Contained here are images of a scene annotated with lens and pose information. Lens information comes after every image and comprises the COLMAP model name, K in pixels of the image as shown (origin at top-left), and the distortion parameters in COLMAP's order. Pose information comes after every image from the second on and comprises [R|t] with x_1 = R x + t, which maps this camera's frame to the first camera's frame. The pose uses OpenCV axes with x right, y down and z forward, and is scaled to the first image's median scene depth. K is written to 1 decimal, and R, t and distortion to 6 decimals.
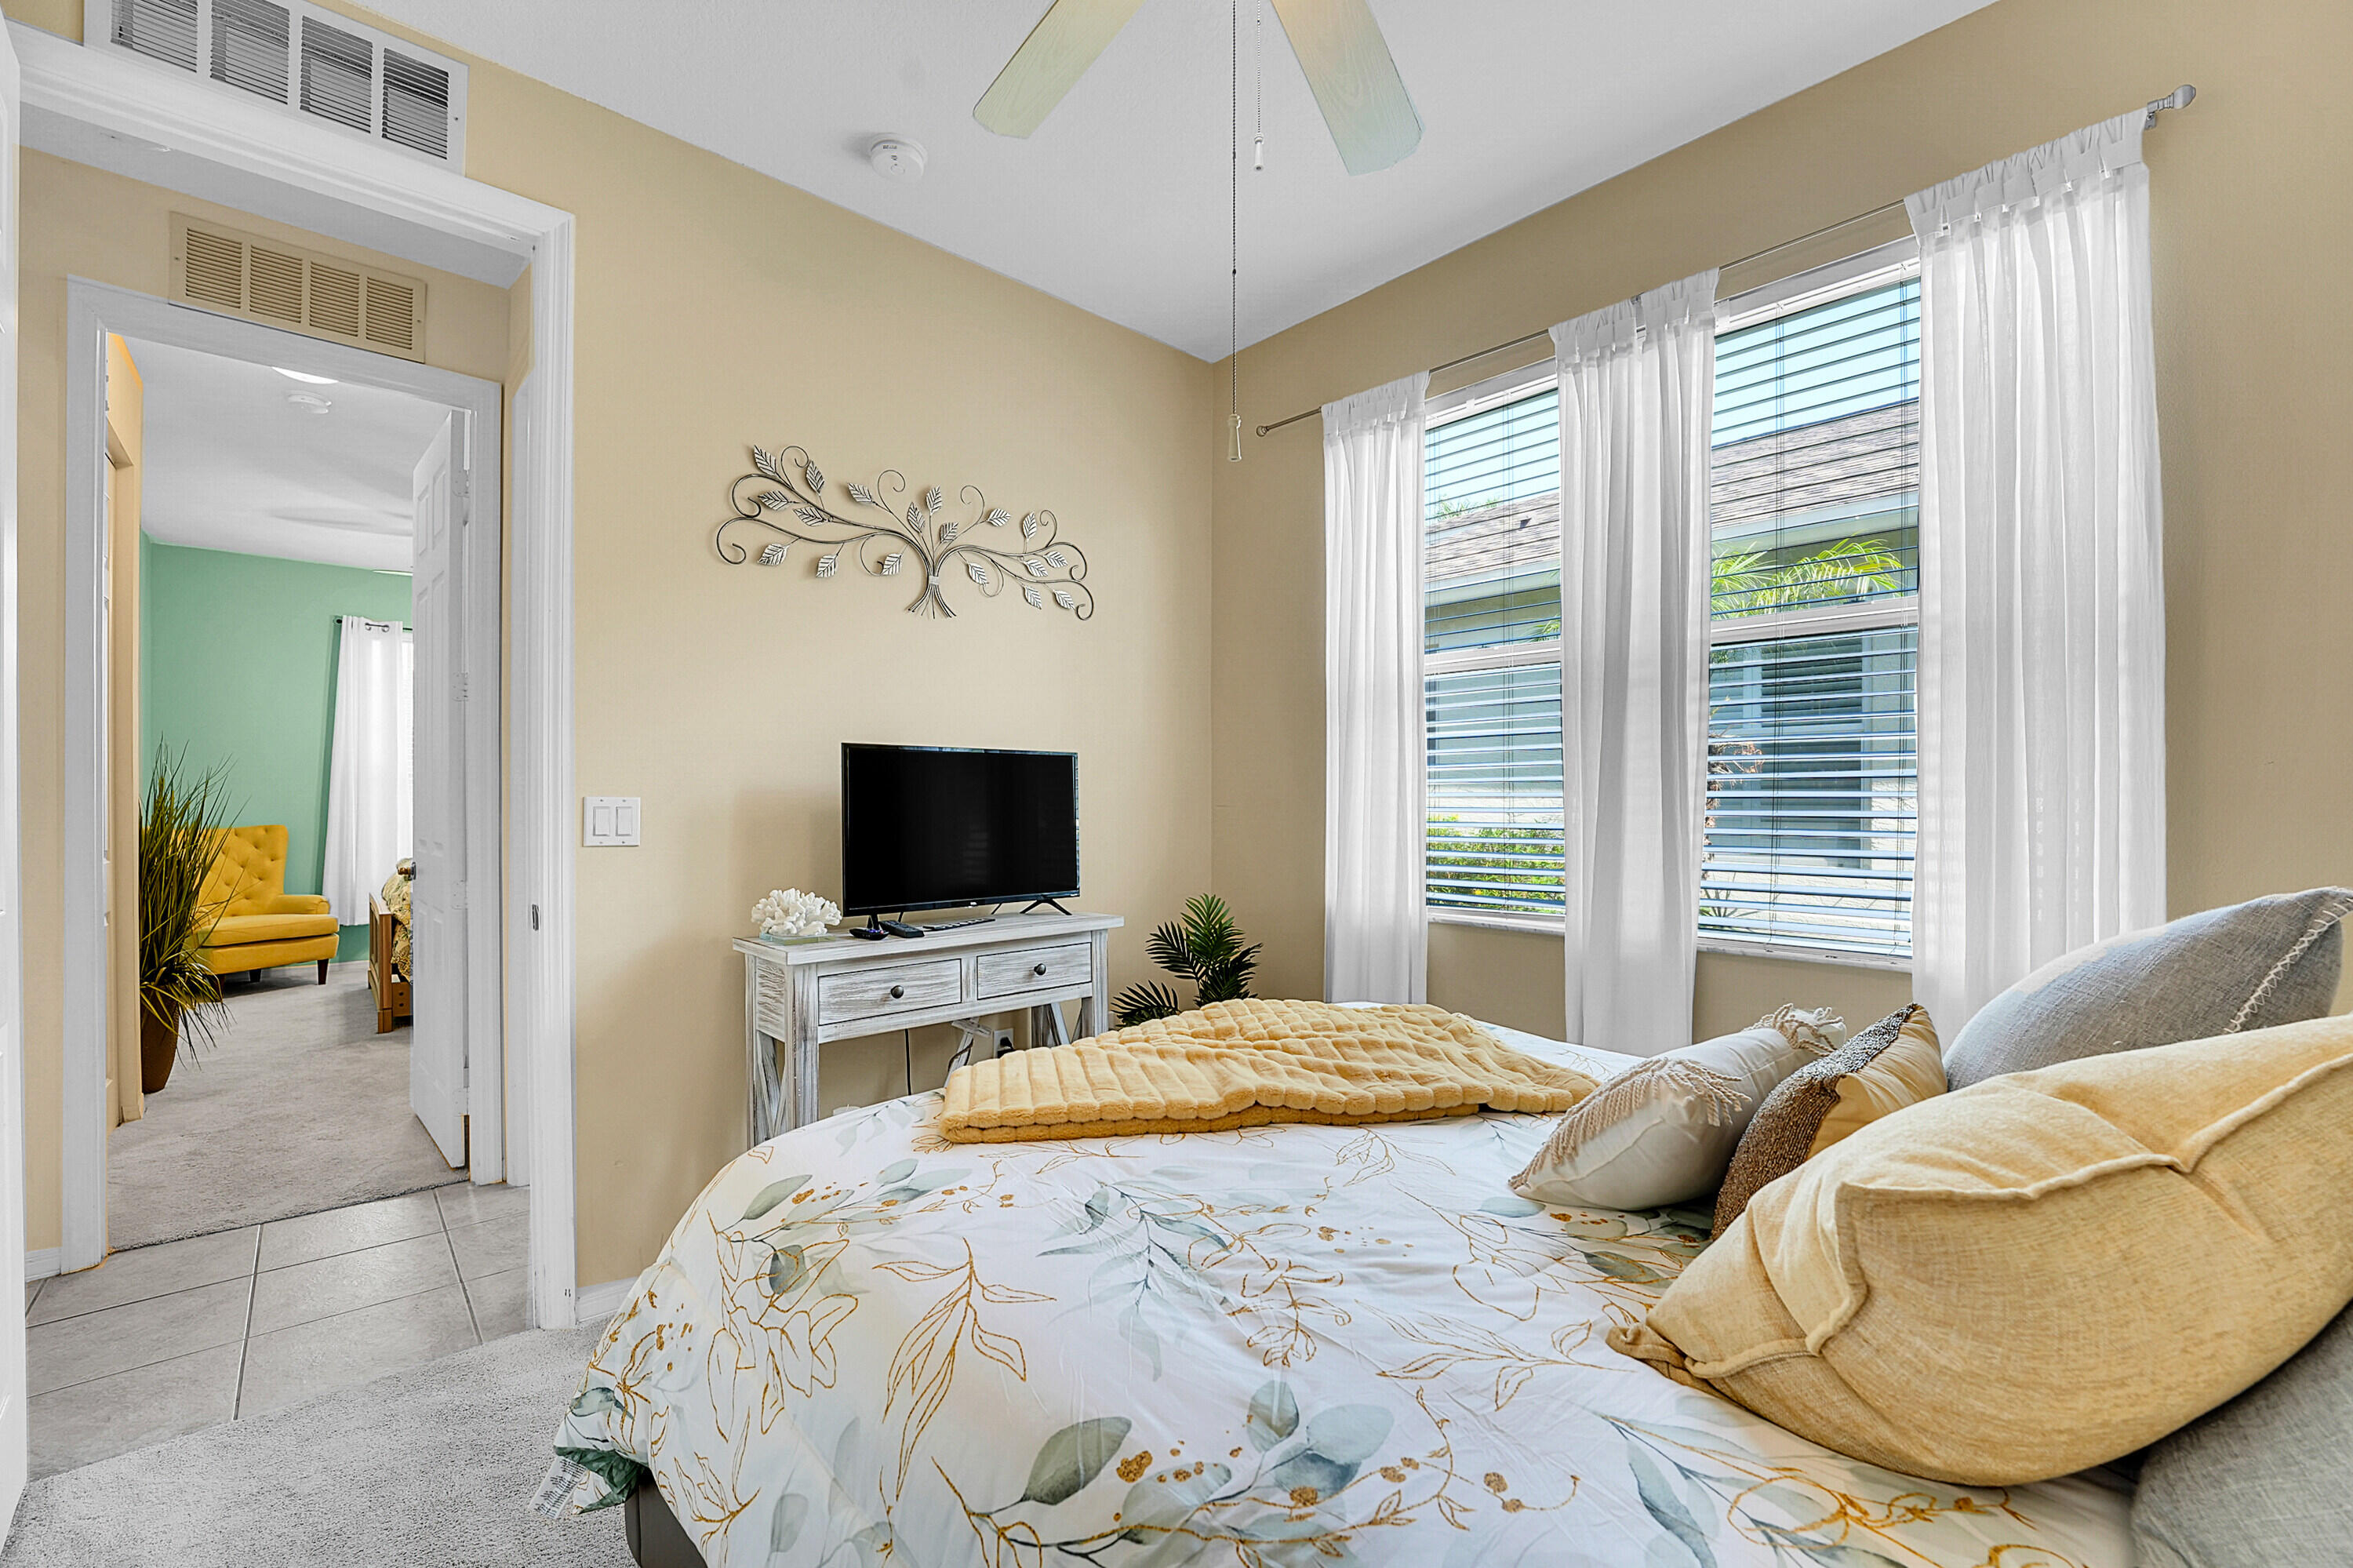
lens RADIAL K [[959.2, 0, 1173.2], [0, 959.2, 797.0], [0, 0, 1]] dist [-0.026423, 0.001776]
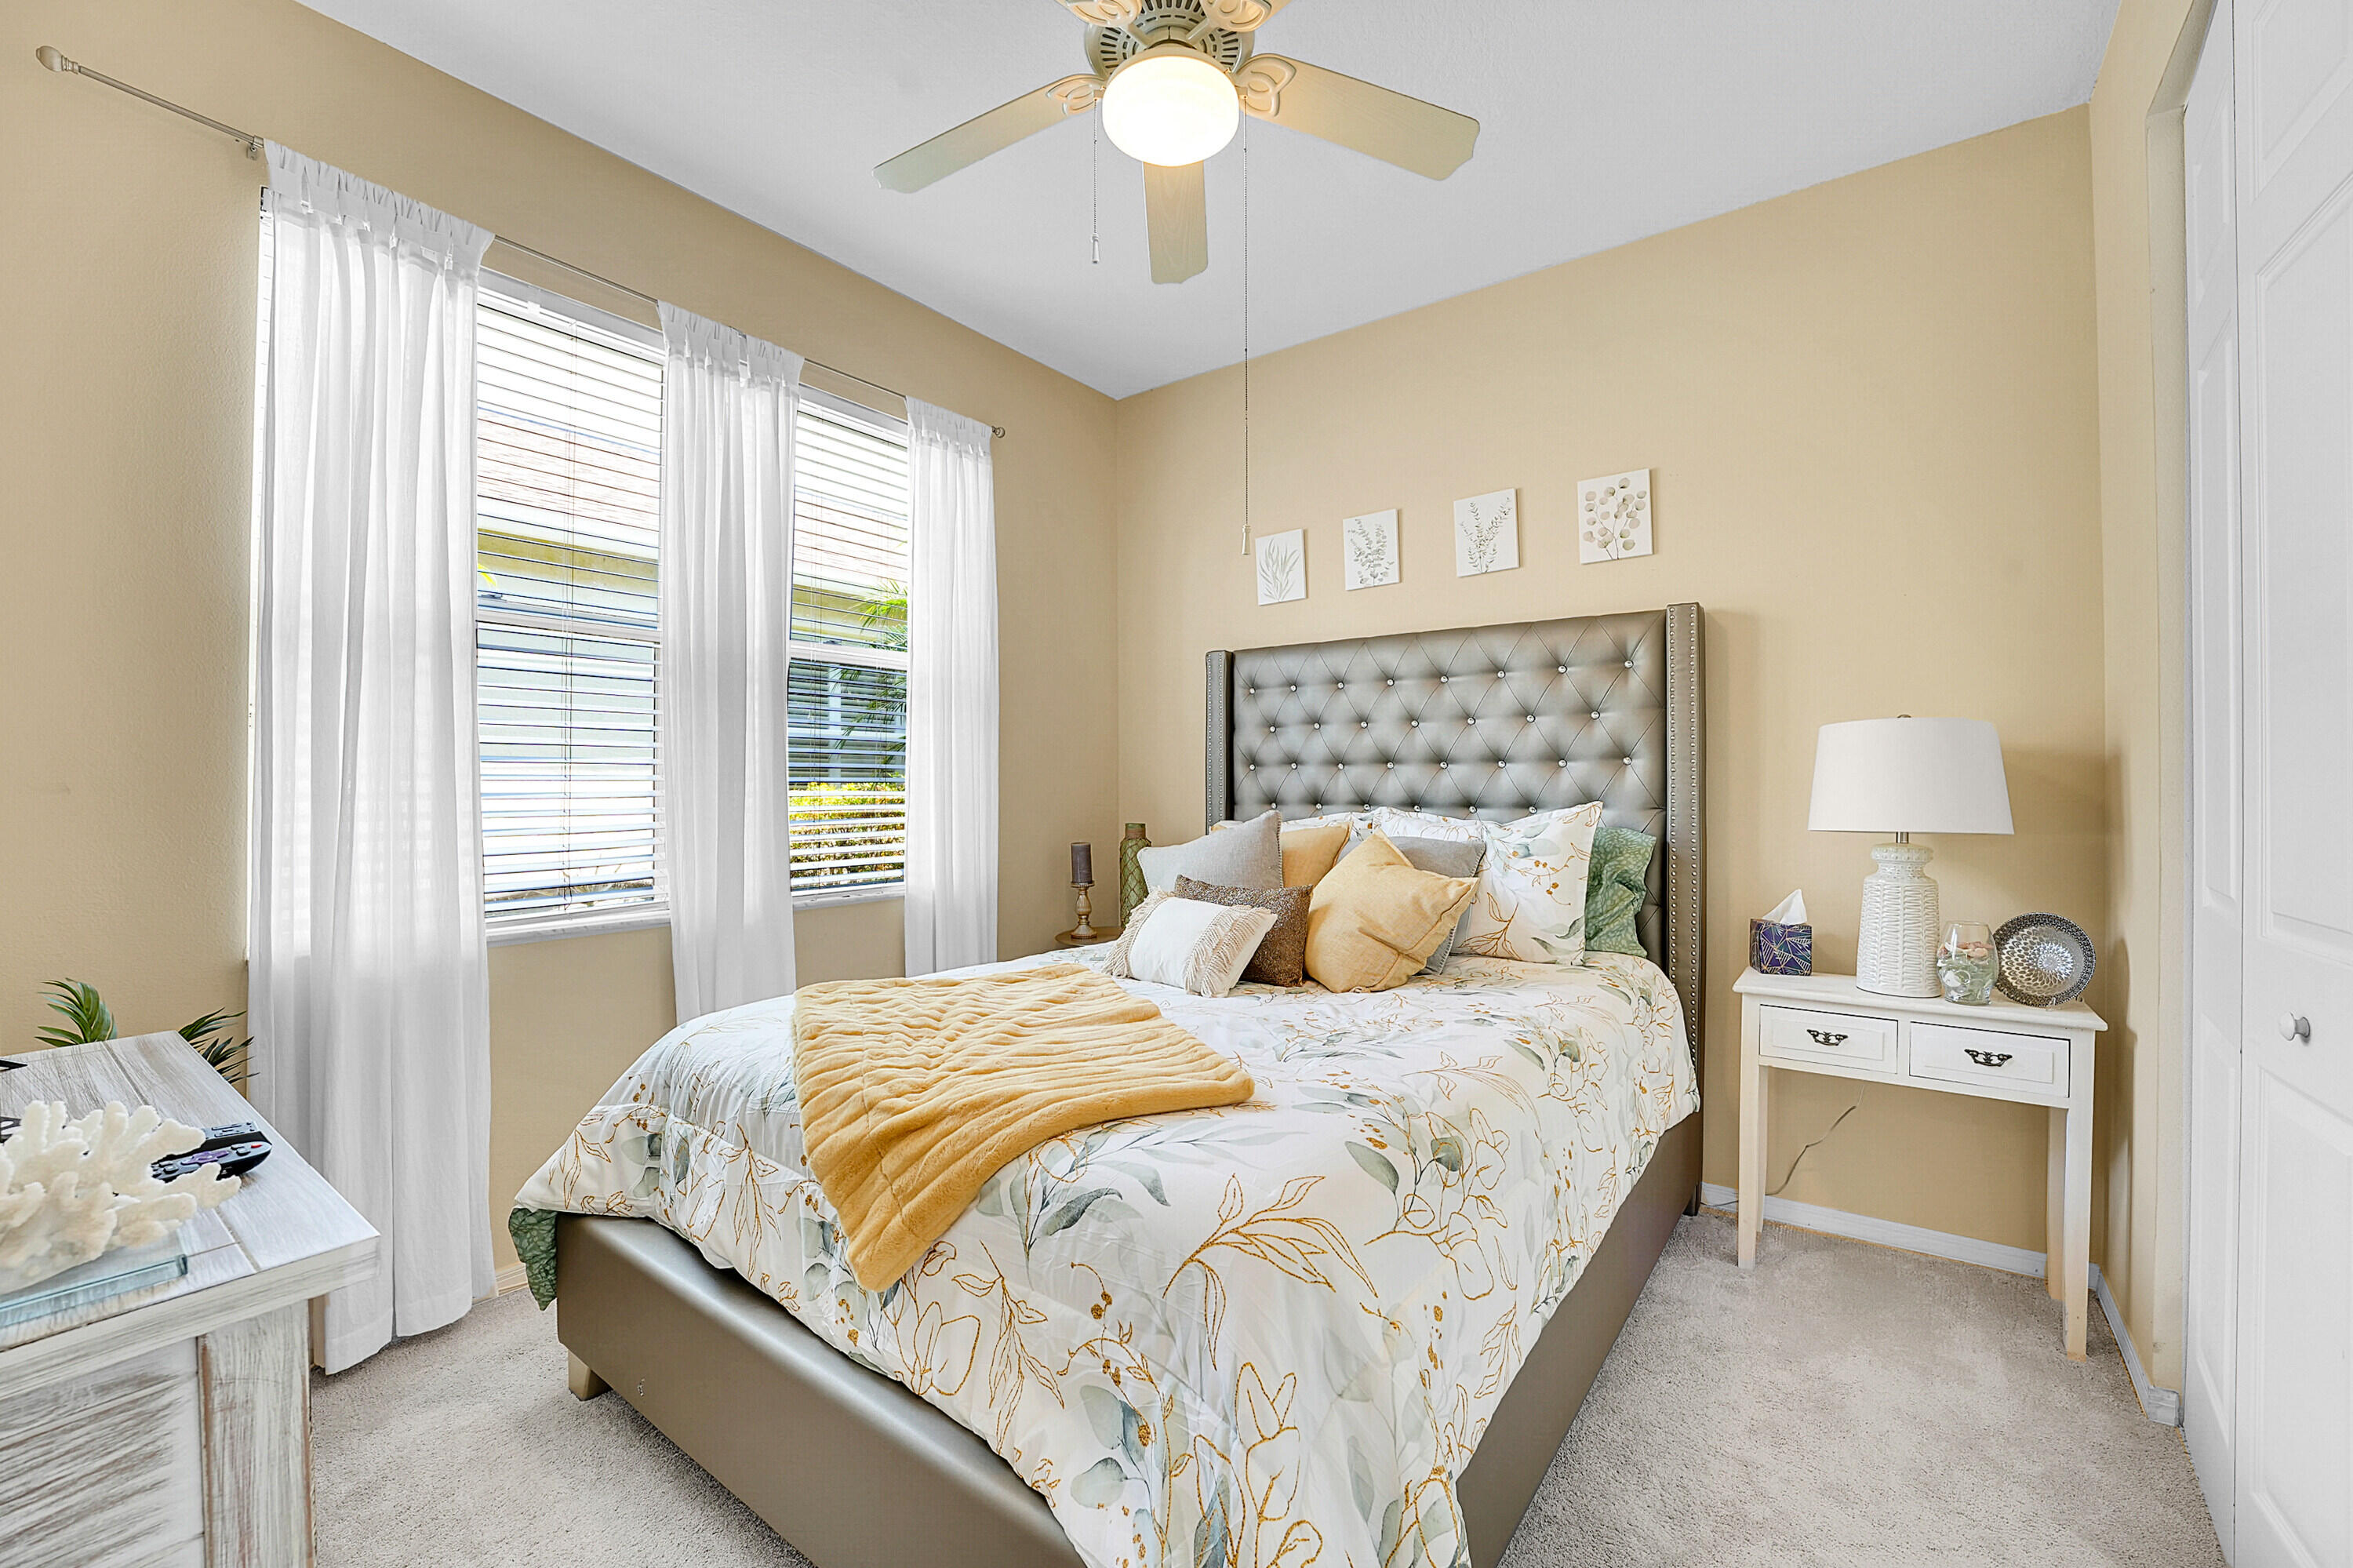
lens RADIAL K [[959.2, 0, 1170.1], [0, 959.2, 782.4], [0, 0, 1]] dist [-0.026423, 0.001776]
pose [[-0.189166, 0.002770, 0.981941, -0.867829], [-0.001185, 0.999995, -0.003050, 0.005888], [-0.981944, -0.001741, -0.189161, 0.880415]]
